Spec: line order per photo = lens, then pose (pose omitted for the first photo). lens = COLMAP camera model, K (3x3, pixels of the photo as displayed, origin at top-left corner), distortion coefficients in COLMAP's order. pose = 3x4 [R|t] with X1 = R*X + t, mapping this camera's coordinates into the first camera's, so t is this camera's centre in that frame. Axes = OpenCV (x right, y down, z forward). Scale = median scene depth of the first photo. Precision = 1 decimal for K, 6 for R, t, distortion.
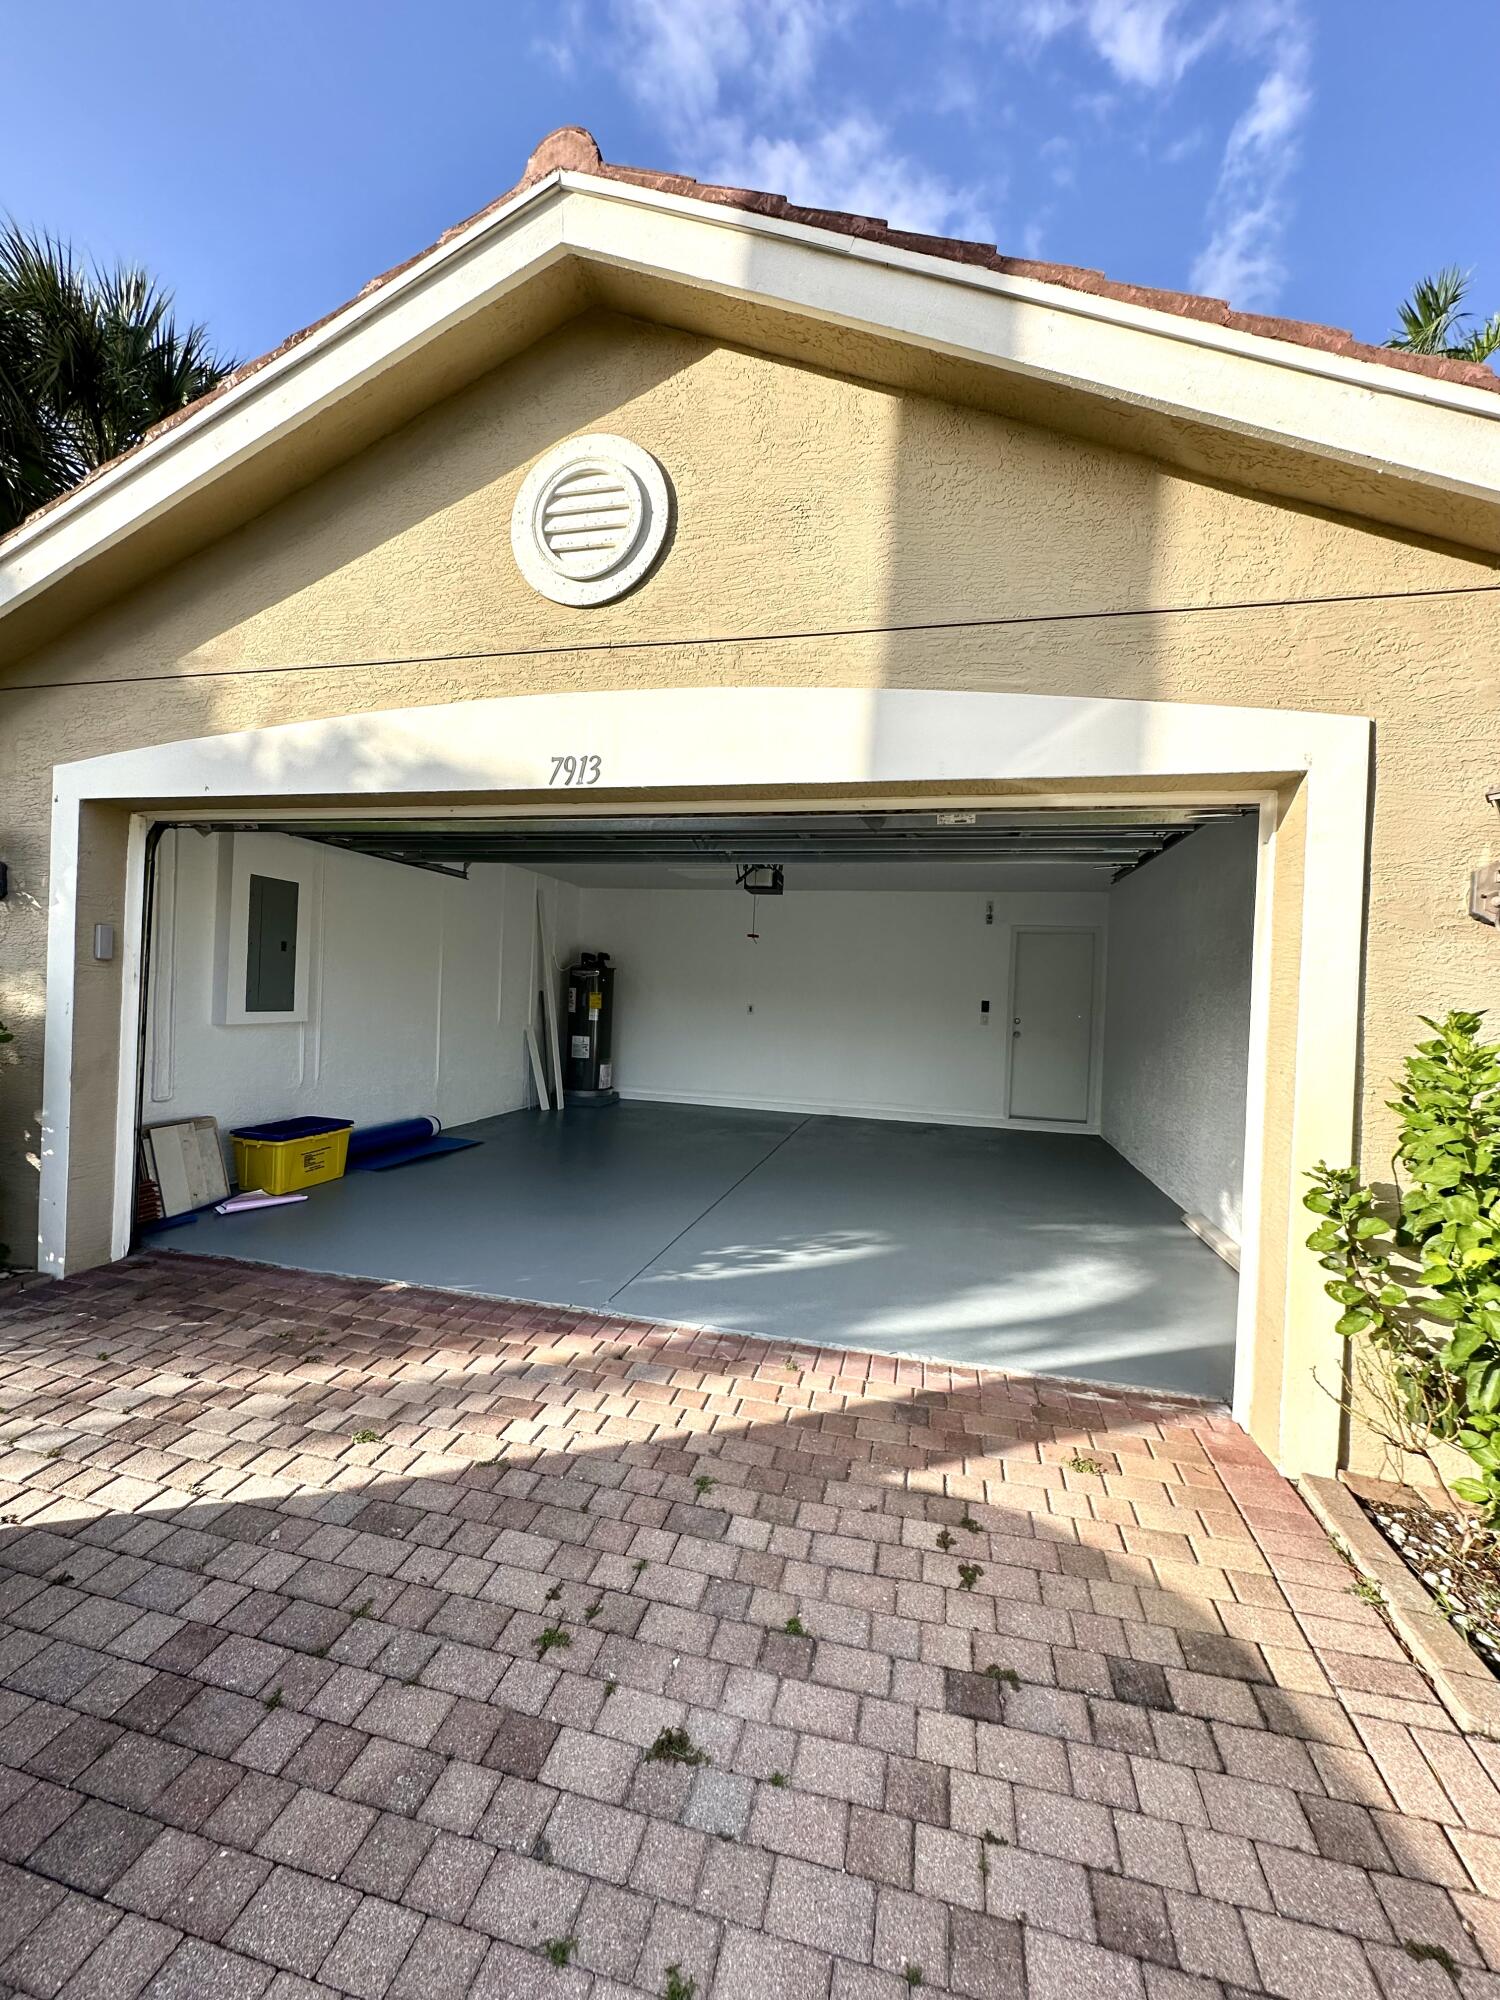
lens RADIAL K [[800.4, 0, 750.0], [0, 800.4, 1000.0], [0, 0, 1]] dist [-0.000921, 0.000582]
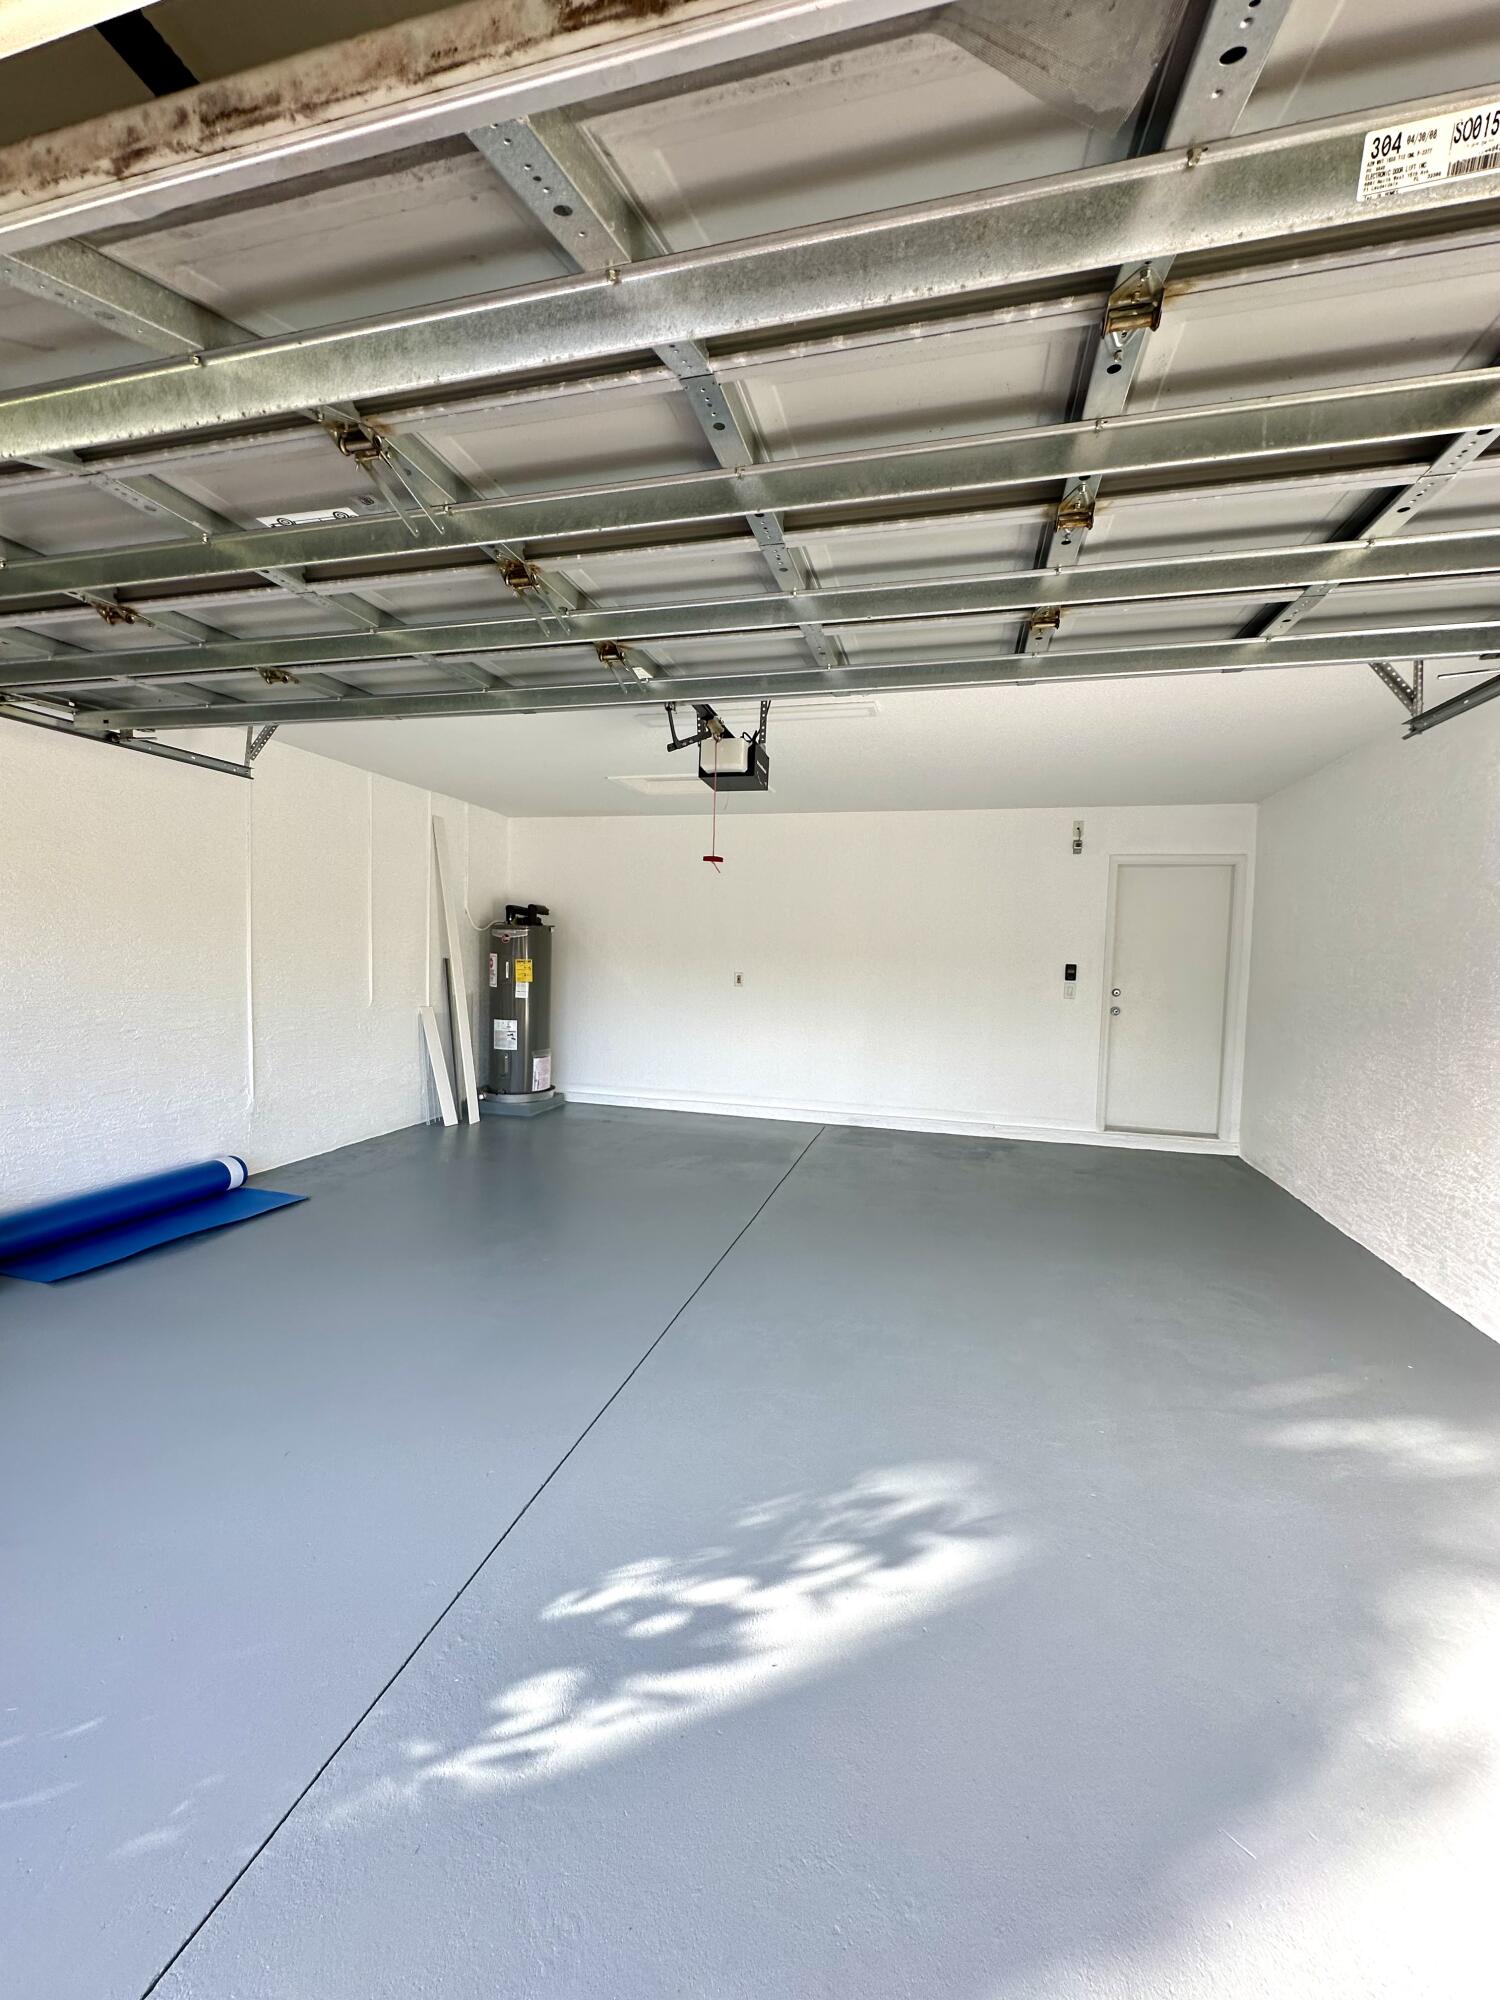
lens RADIAL K [[800.4, 0, 750.0], [0, 800.4, 1000.0], [0, 0, 1]] dist [-0.000921, 0.000582]
pose [[0.999717, -0.012879, -0.020022, 0.027254], [0.013819, 0.998773, 0.047554, -0.004998], [0.019385, -0.047817, 0.998668, 0.297919]]
